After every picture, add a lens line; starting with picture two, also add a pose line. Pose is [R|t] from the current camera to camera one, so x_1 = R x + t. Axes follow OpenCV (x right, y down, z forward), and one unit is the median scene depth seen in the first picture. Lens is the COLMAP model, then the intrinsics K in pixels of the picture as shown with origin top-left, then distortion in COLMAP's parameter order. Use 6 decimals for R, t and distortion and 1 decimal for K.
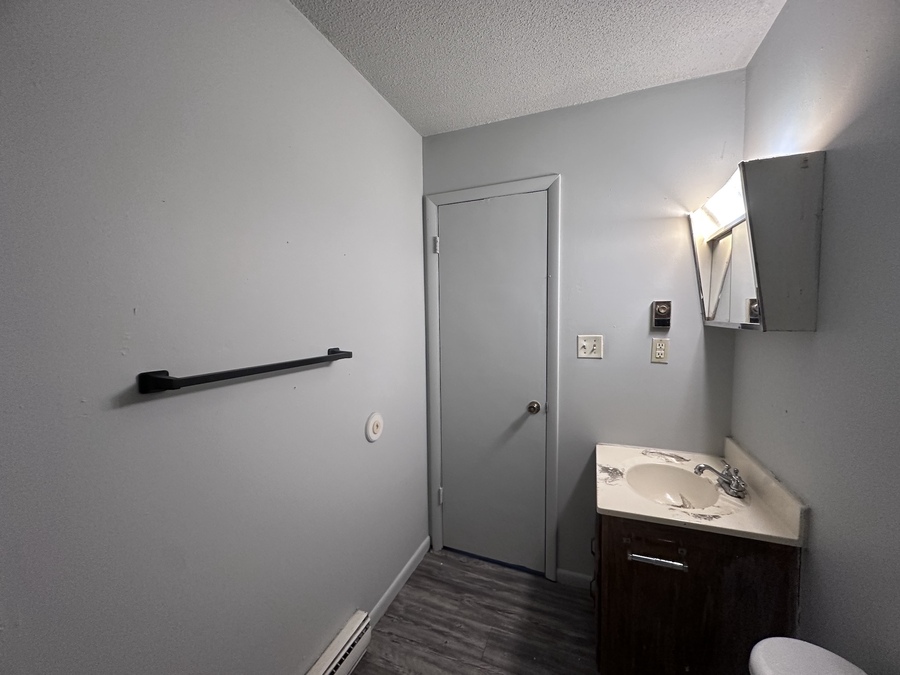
lens RADIAL K [[357.0, 0, 453.8], [0, 357.0, 339.8], [0, 0, 1]] dist [0.002747, 0.000327]
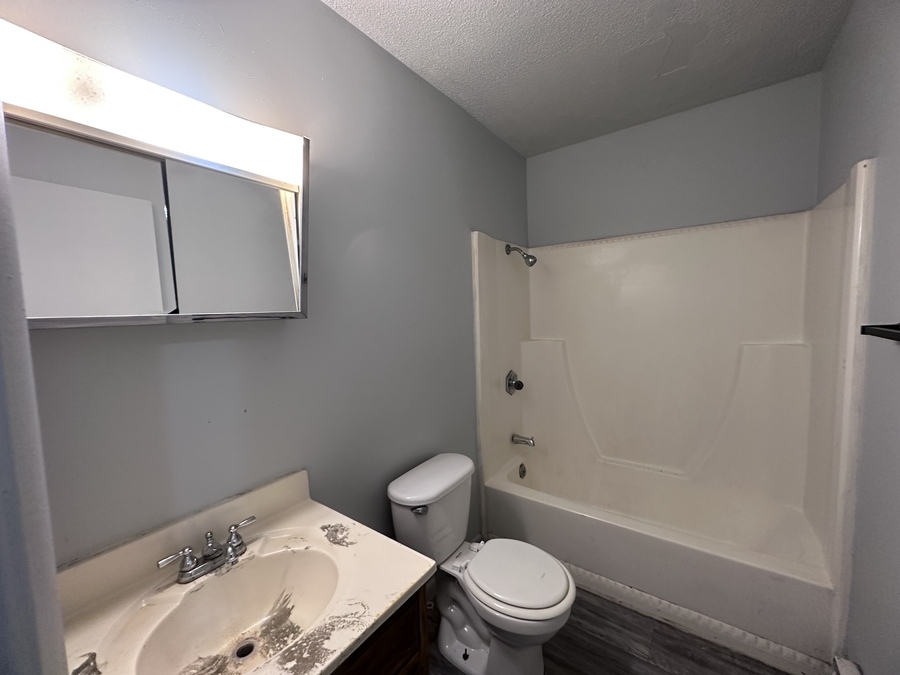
lens RADIAL K [[357.0, 0, 451.3], [0, 357.0, 339.0], [0, 0, 1]] dist [0.002747, 0.000327]
pose [[-0.972308, 0.026026, 0.232248, 0.180325], [0.058557, 0.989210, 0.134295, -0.067126], [-0.226246, 0.144176, -0.963341, 1.538876]]
